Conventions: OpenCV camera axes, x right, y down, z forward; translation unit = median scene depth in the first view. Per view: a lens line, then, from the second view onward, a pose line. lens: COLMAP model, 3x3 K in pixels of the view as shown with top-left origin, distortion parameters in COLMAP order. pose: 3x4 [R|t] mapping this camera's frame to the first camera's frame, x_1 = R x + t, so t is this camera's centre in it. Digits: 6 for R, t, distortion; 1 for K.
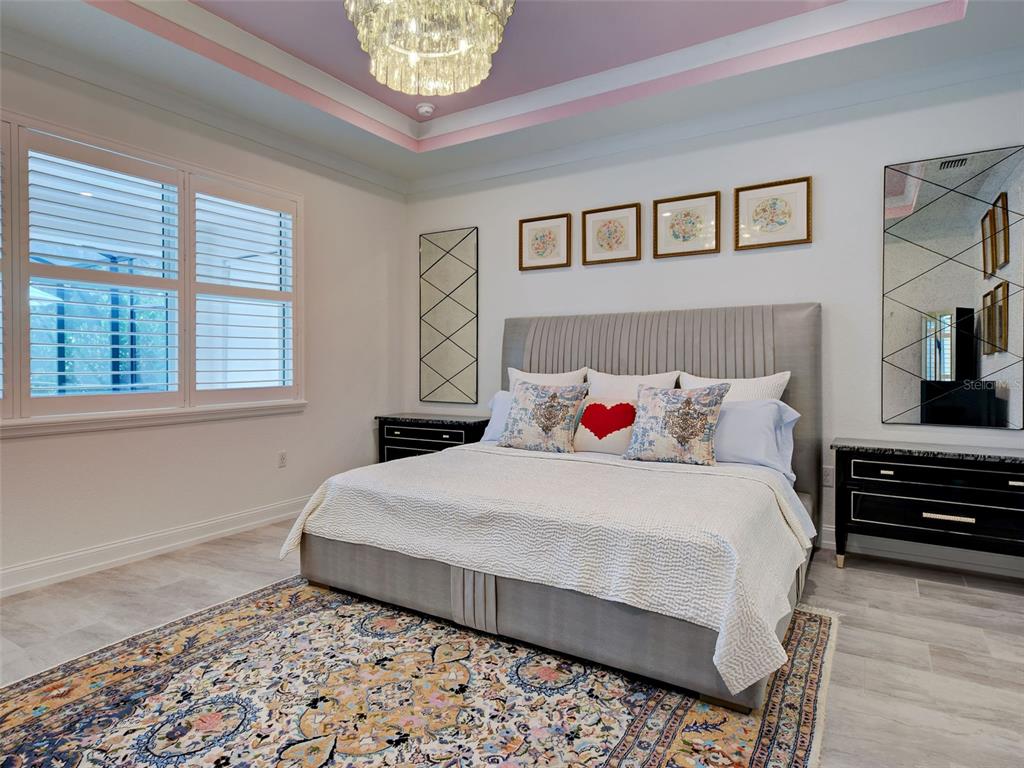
lens RADIAL K [[585.7, 0, 512.7], [0, 585.7, 369.7], [0, 0, 1]] dist [0.003496, 0.002070]
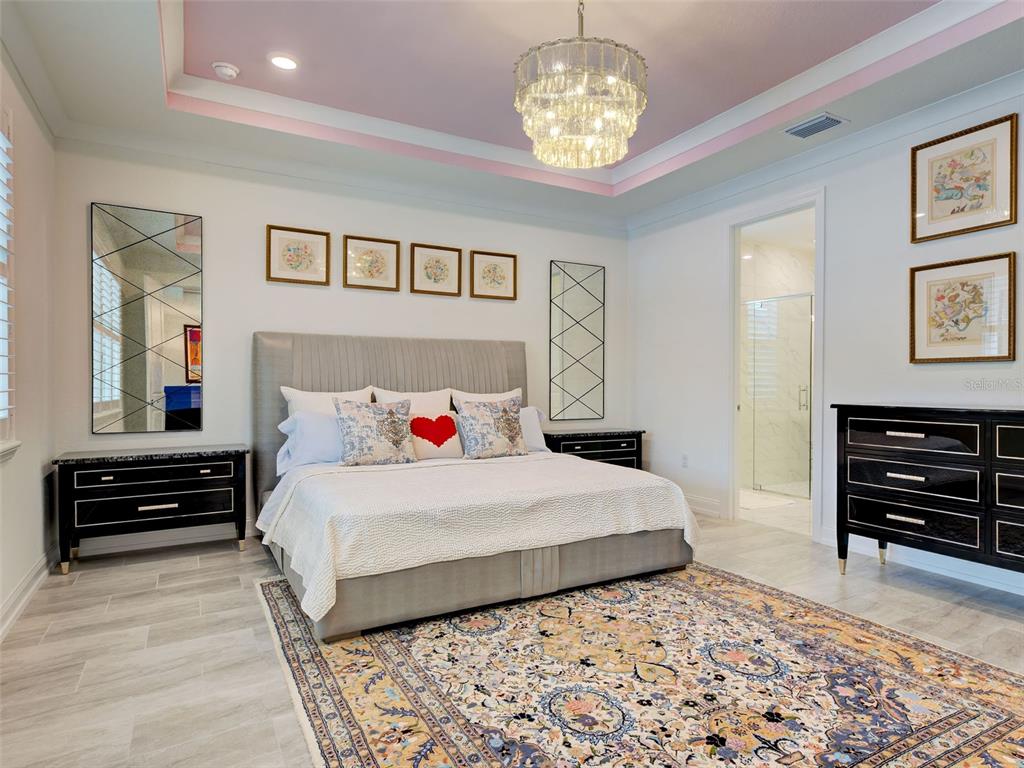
lens RADIAL K [[587.4, 0, 512.0], [0, 587.4, 384.0], [0, 0, 1]] dist [0.003151, -0.000123]
pose [[0.493758, -0.001315, 0.869599, -1.157350], [0.008094, 0.999962, -0.003083, -0.002912], [-0.869562, 0.008561, 0.493750, 0.422098]]
